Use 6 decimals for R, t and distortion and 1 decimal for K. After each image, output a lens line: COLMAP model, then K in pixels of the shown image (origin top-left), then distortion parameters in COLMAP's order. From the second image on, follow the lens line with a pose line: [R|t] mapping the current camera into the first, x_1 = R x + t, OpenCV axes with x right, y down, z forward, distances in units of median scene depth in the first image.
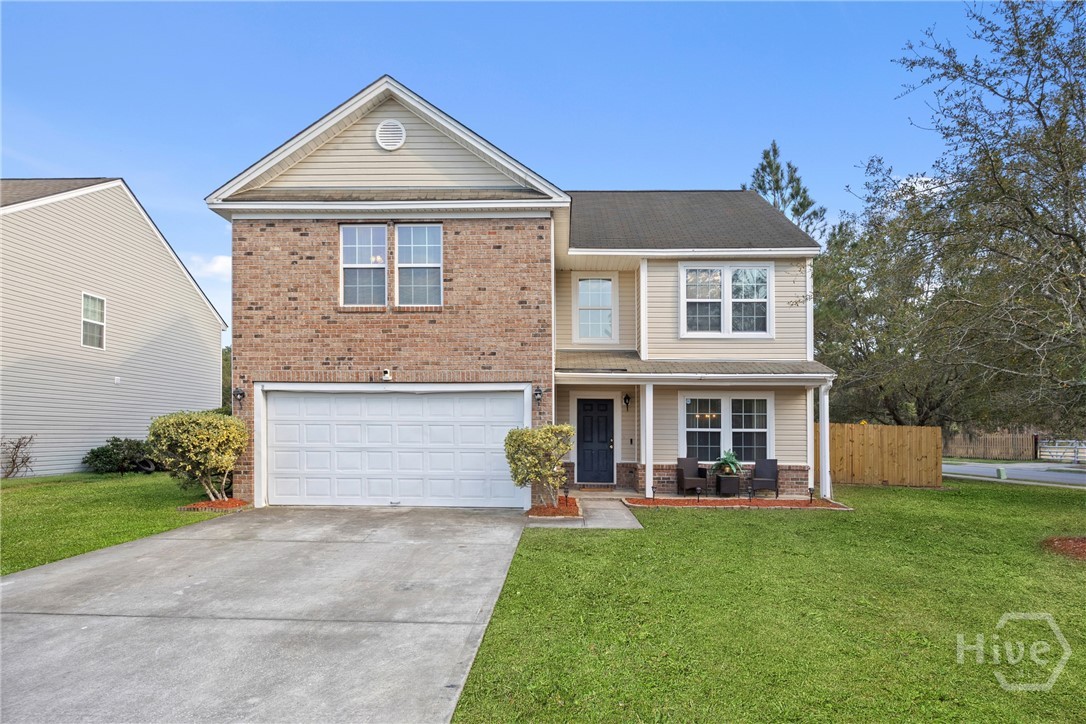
lens RADIAL K [[614.6, 0, 543.0], [0, 614.6, 362.0], [0, 0, 1]] dist [0.000636, 0.000094]
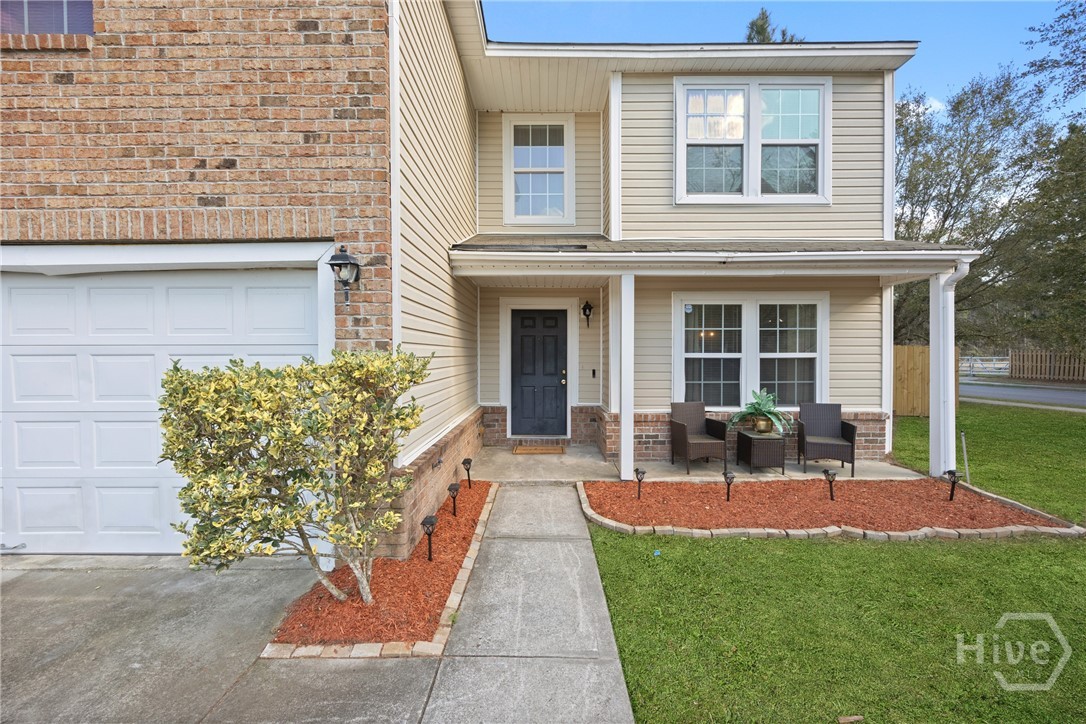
lens RADIAL K [[425.4, 0, 538.7], [0, 425.4, 346.0], [0, 0, 1]] dist [0.000980, 0.000015]
pose [[0.999800, -0.009967, 0.017358, 0.083364], [0.008235, 0.995235, 0.097160, 0.059937], [-0.018244, -0.096998, 0.995117, 0.595437]]
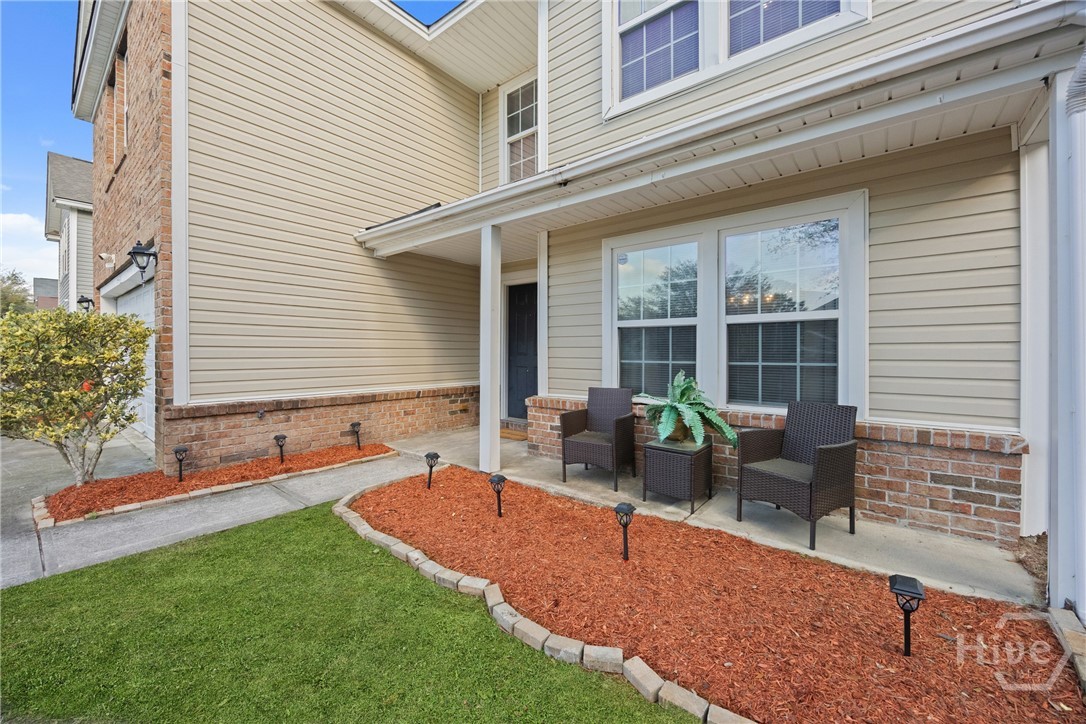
lens RADIAL K [[418.6, 0, 544.4], [0, 418.6, 342.4], [0, 0, 1]] dist [-0.004560, -0.000187]
pose [[0.792068, -0.022749, -0.610009, 0.380026], [0.073126, 0.995645, 0.057821, 0.103502], [0.606037, -0.090405, 0.790282, 0.742135]]
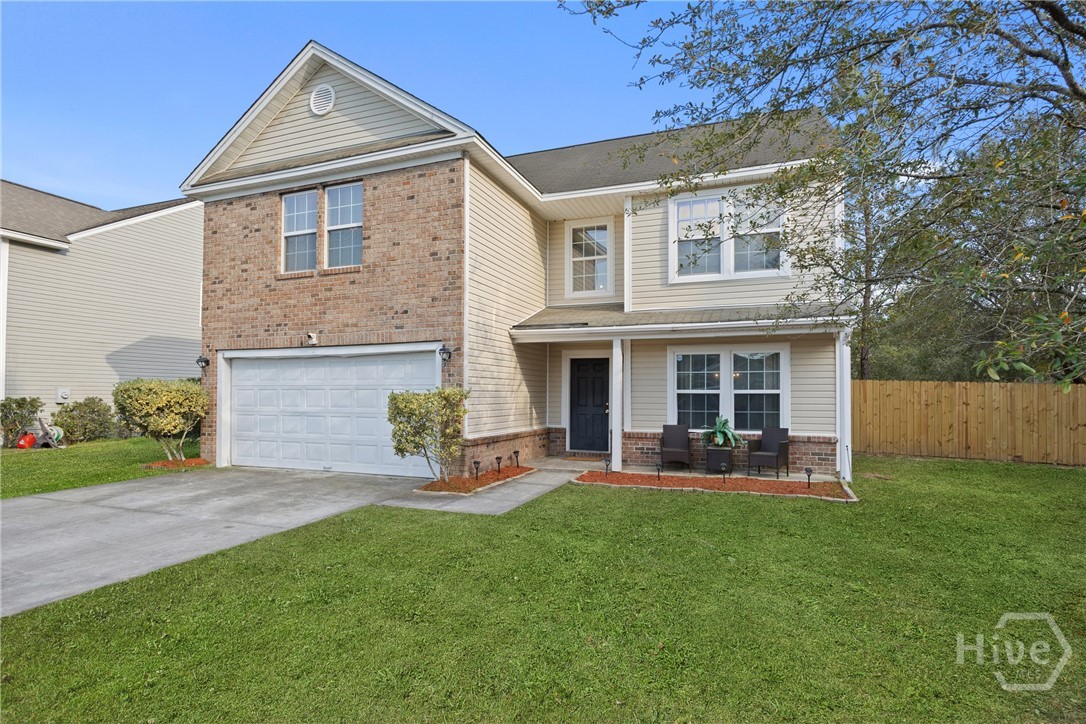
lens RADIAL K [[548.3, 0, 543.9], [0, 548.3, 337.1], [0, 0, 1]] dist [-0.007796, -0.000070]
pose [[0.942423, -0.040162, -0.332004, 0.319403], [0.043388, 0.999056, 0.002306, 0.025993], [0.331598, -0.016578, 0.943275, 0.234105]]
